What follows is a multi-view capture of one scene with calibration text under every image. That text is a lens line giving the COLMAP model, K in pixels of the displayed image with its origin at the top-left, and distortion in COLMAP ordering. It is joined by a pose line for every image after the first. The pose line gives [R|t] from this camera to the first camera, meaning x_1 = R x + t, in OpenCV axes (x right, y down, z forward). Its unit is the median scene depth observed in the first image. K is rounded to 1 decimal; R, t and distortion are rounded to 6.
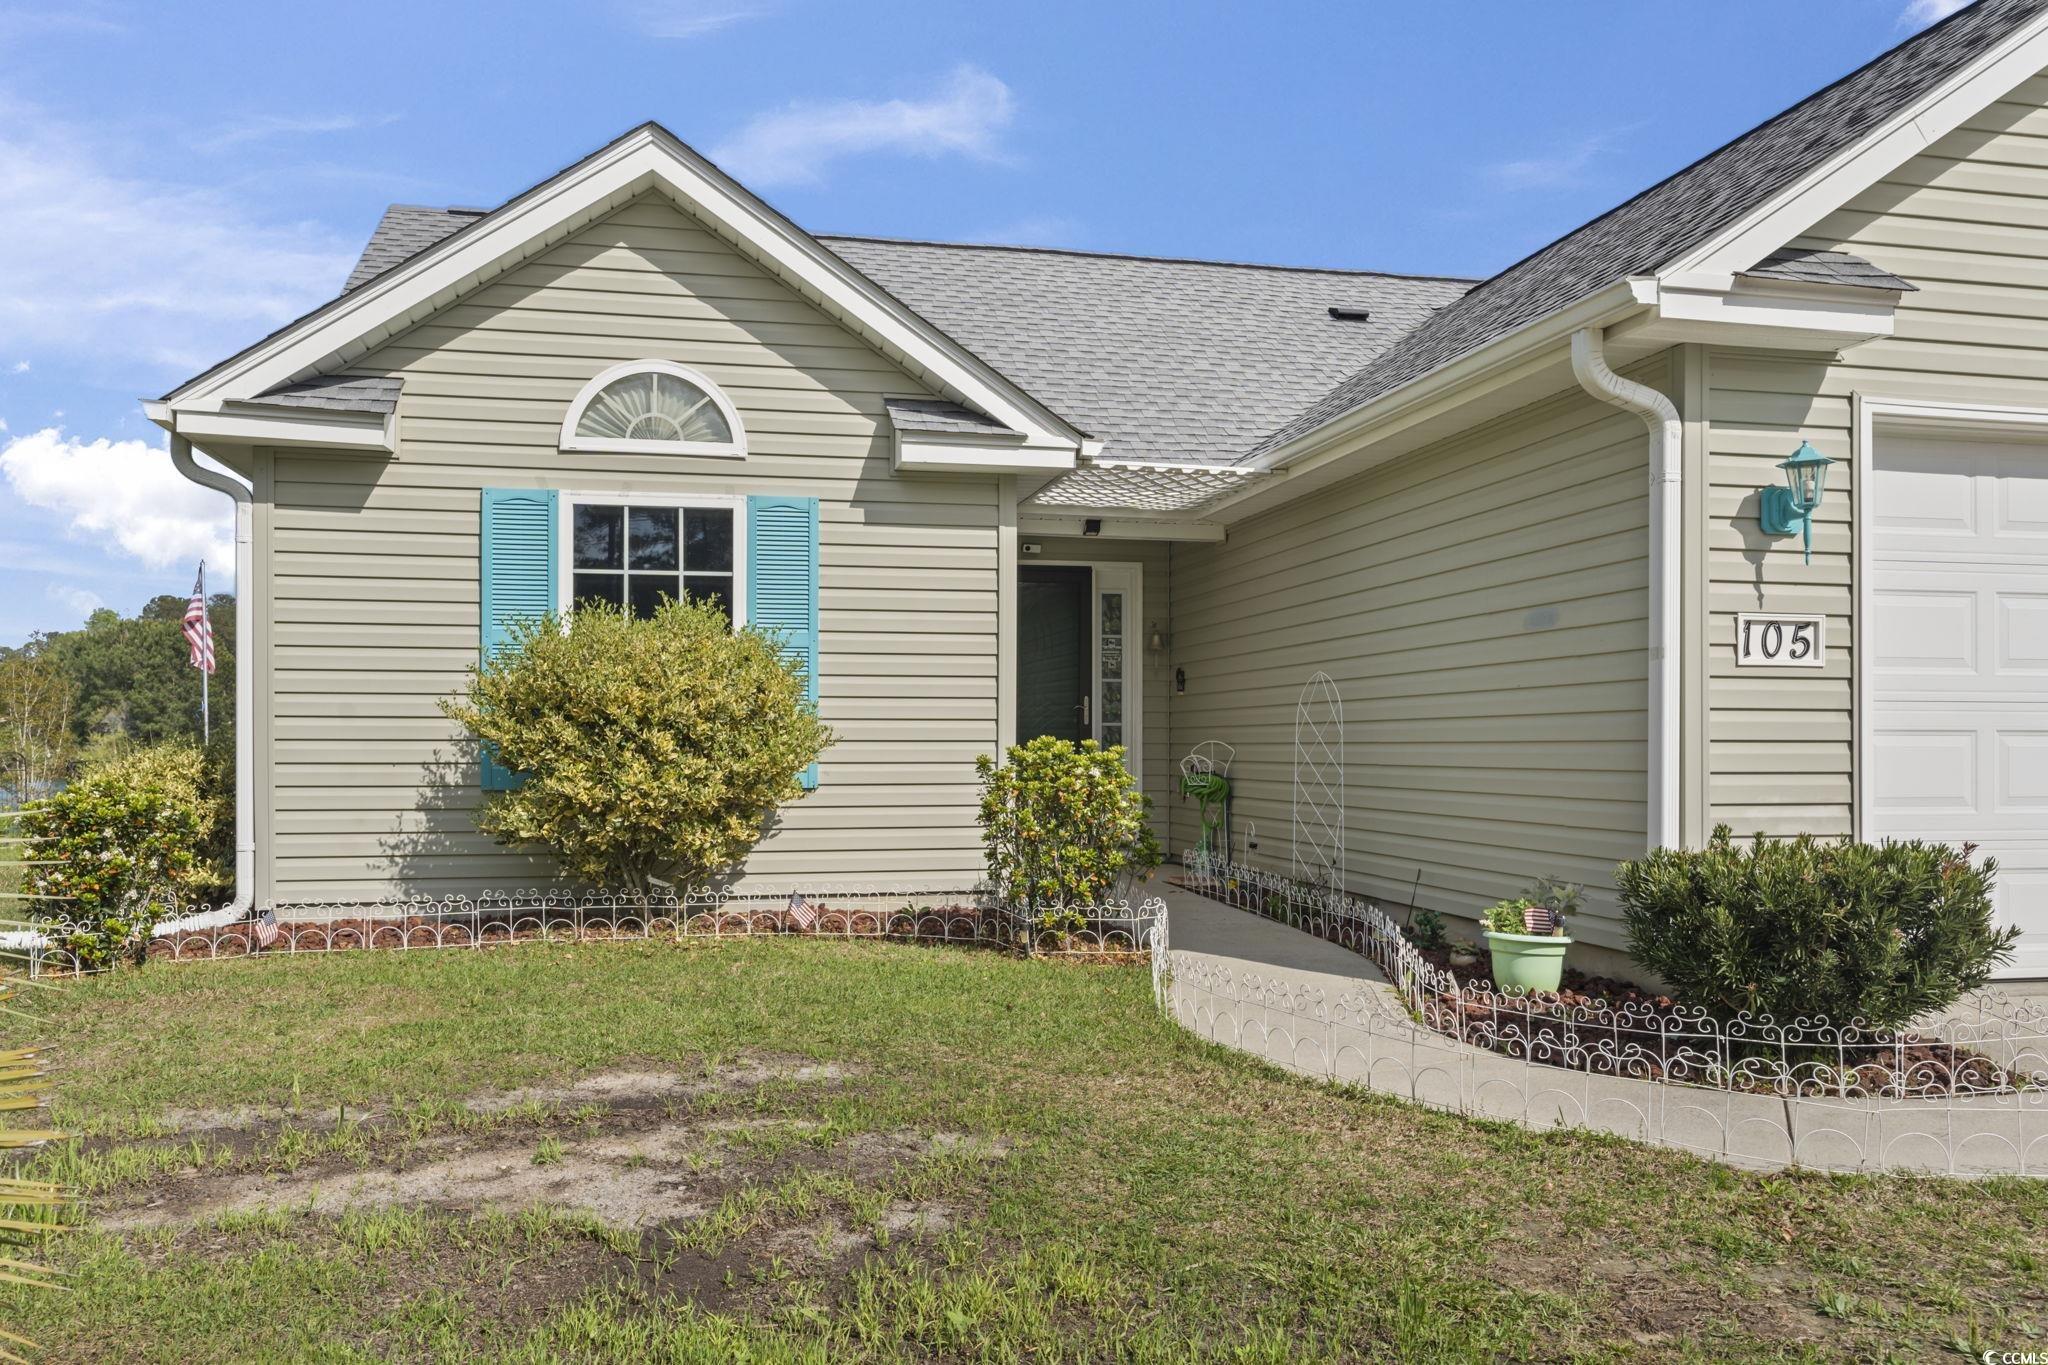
lens RADIAL K [[1563.8, 0, 1002.0], [0, 1563.8, 735.3], [0, 0, 1]] dist [0.003879, -0.003784]
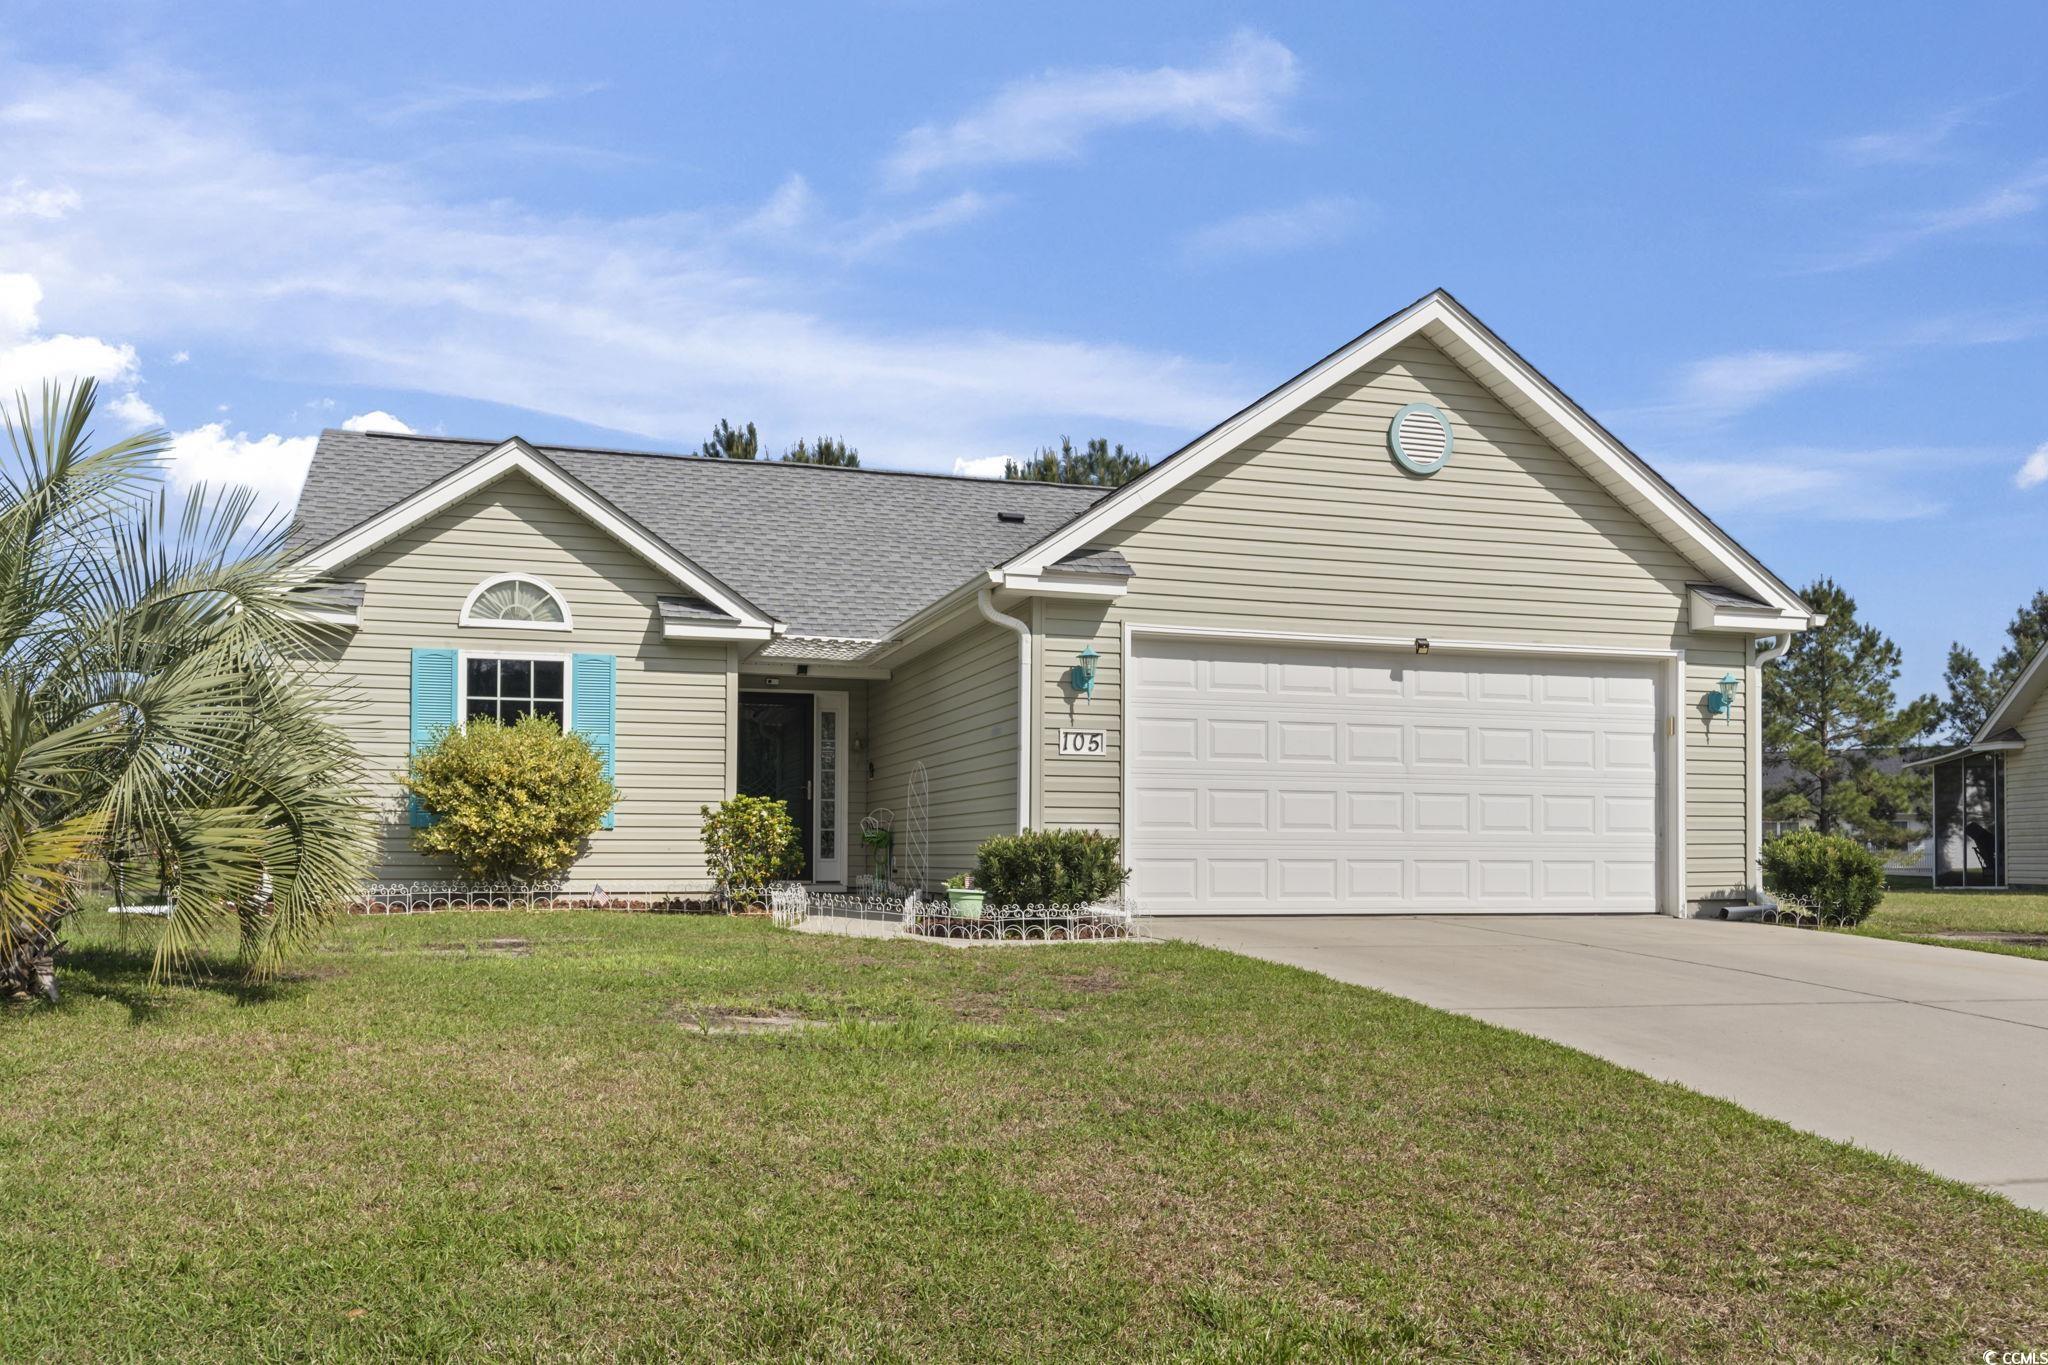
lens RADIAL K [[1595.8, 0, 998.3], [0, 1595.8, 824.2], [0, 0, 1]] dist [-0.014983, 0.035412]
pose [[0.996819, 0.004420, 0.079581, 0.166408], [-0.003217, 0.999879, -0.015236, 0.057524], [-0.079639, 0.014931, 0.996712, -0.781834]]
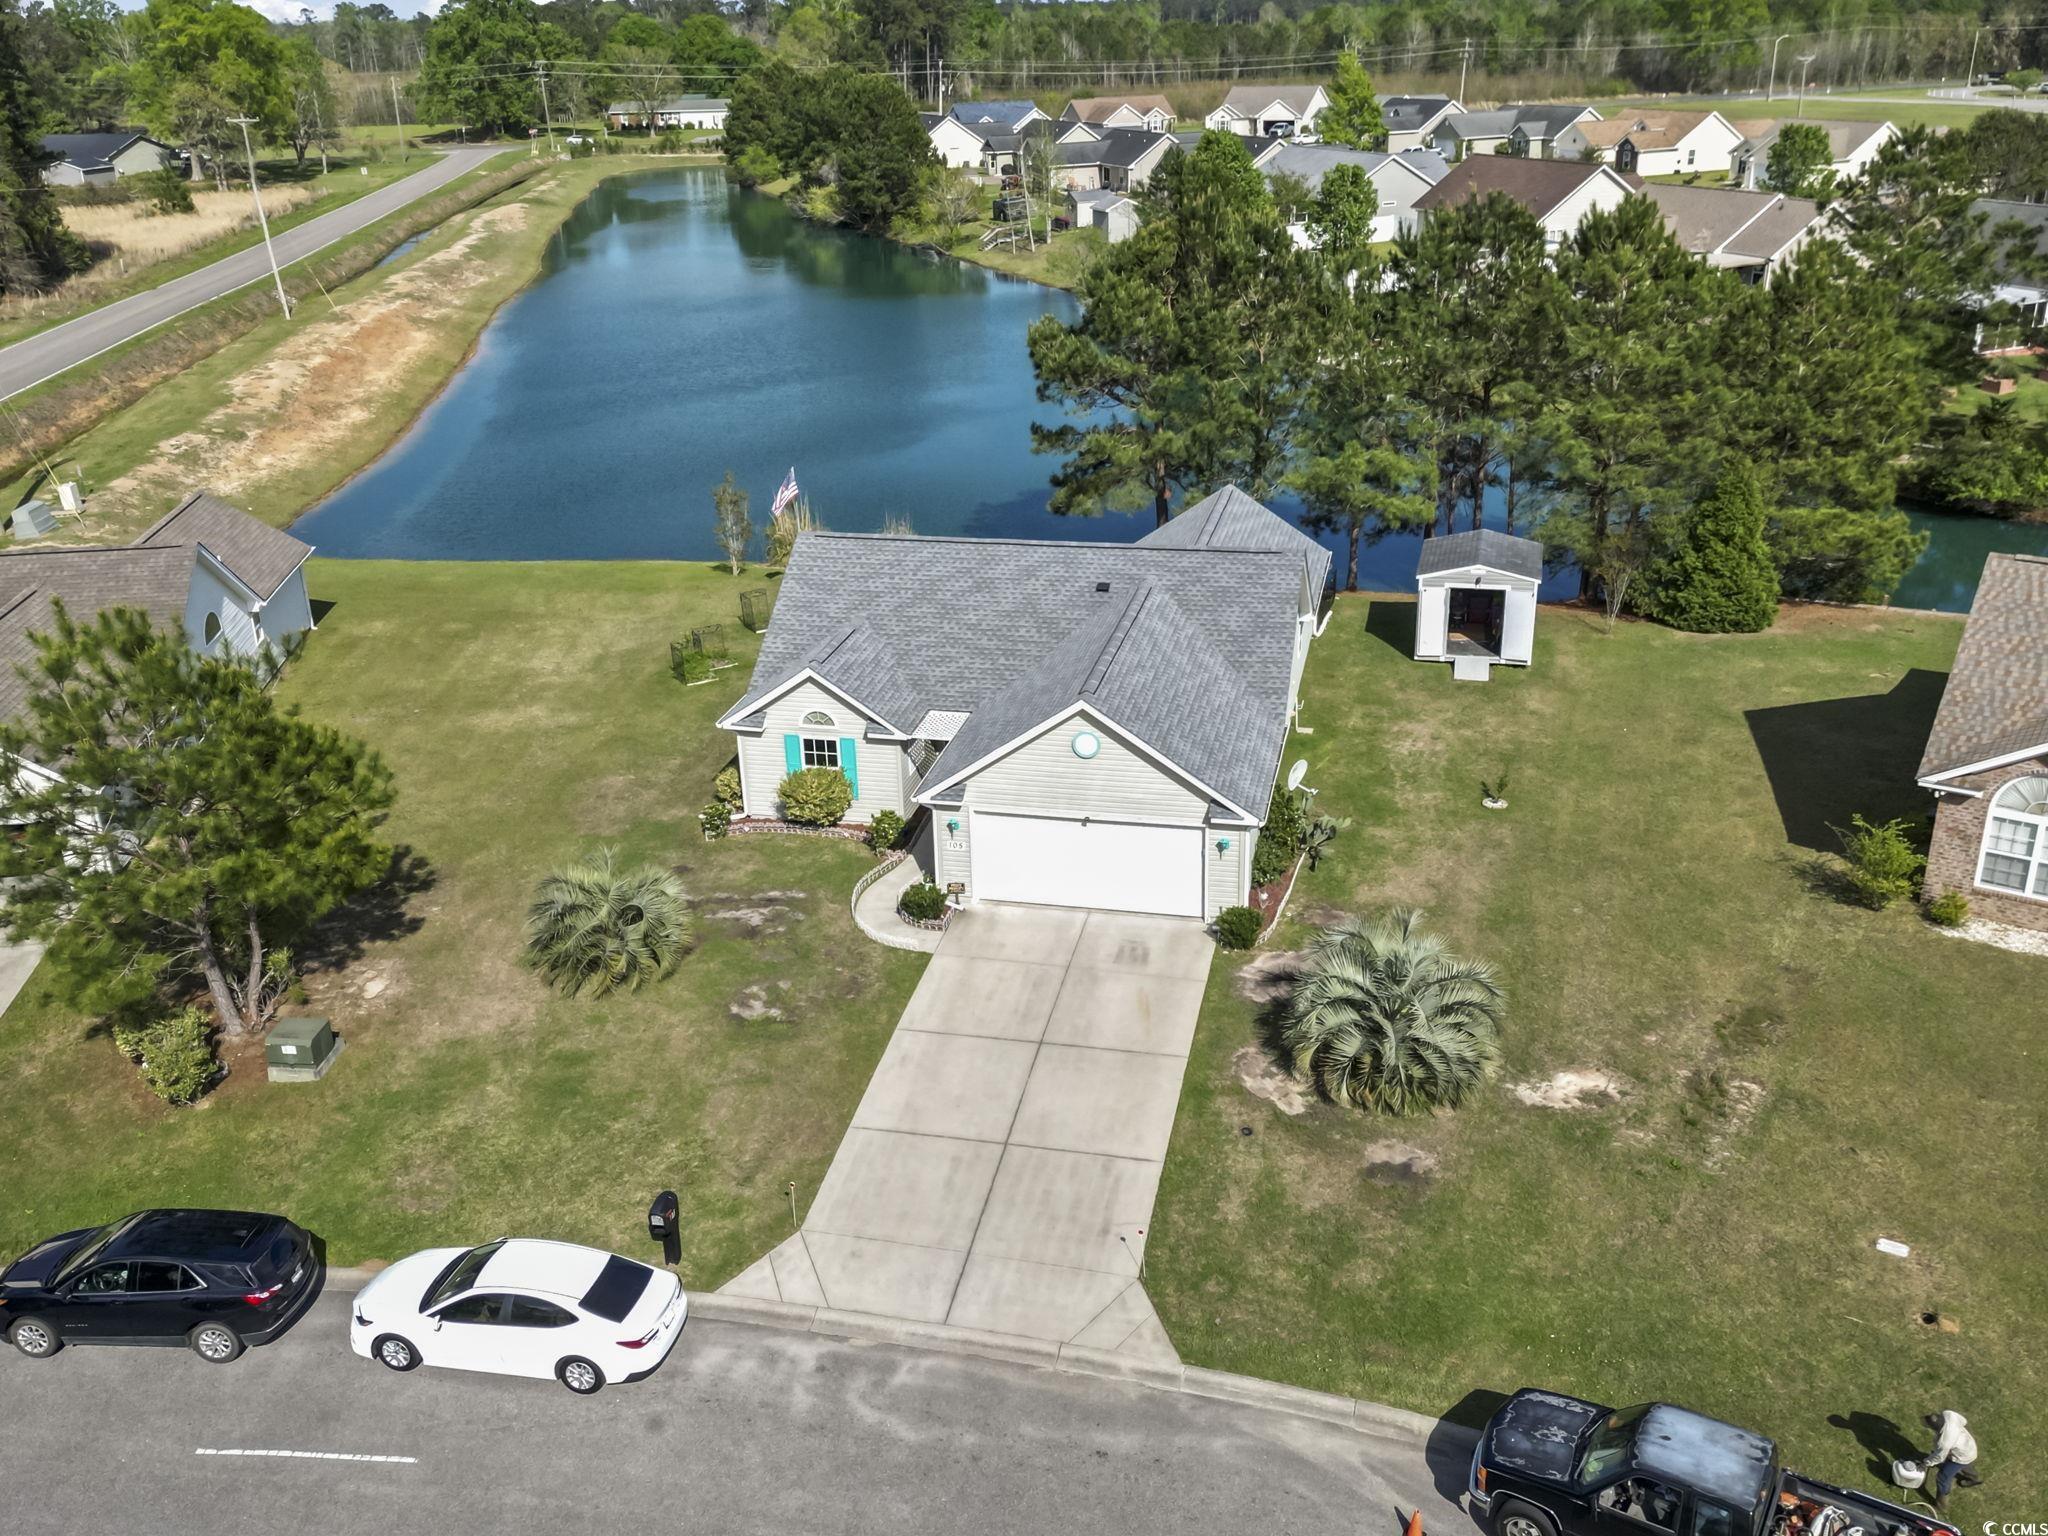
lens RADIAL K [[1766.6, 0, 1044.5], [0, 1766.6, 758.7], [0, 0, 1]] dist [0.066630, -0.027934]
pose [[0.911831, 0.135385, -0.387603, 2.415918], [0.030529, 0.919096, 0.392849, -2.141085], [0.409430, -0.370045, 0.833927, -3.073910]]
